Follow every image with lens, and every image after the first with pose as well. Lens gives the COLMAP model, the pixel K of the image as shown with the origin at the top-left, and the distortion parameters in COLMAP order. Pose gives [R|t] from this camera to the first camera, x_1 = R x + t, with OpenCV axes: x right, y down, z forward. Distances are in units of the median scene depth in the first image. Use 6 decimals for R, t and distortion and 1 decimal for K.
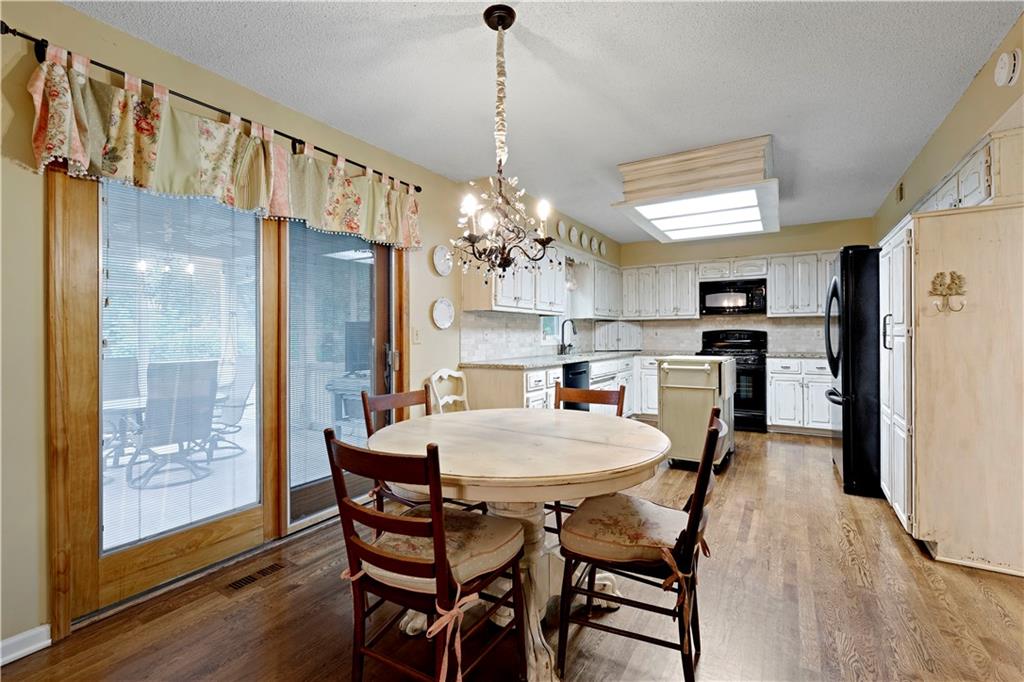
lens RADIAL K [[431.6, 0, 509.1], [0, 431.6, 337.3], [0, 0, 1]] dist [0.001882, -0.000105]
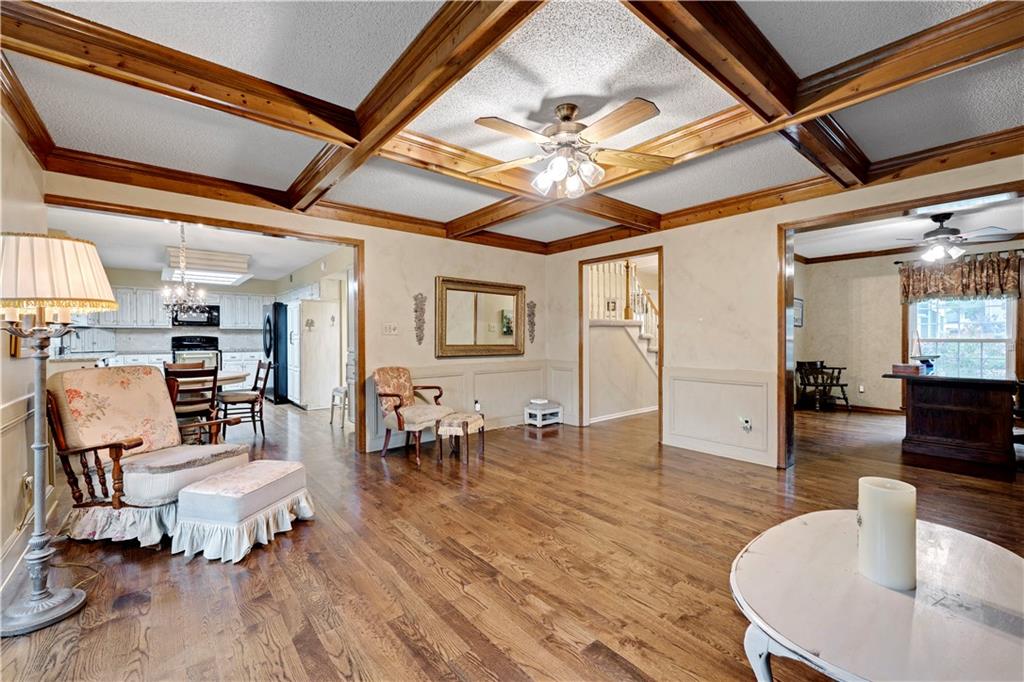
lens RADIAL K [[431.6, 0, 498.7], [0, 431.6, 343.2], [0, 0, 1]] dist [0.001882, -0.000105]
pose [[0.316140, -0.008422, 0.948675, -0.667953], [0.008542, 0.999945, 0.006030, 0.009022], [-0.948674, 0.006197, 0.316194, -0.565992]]
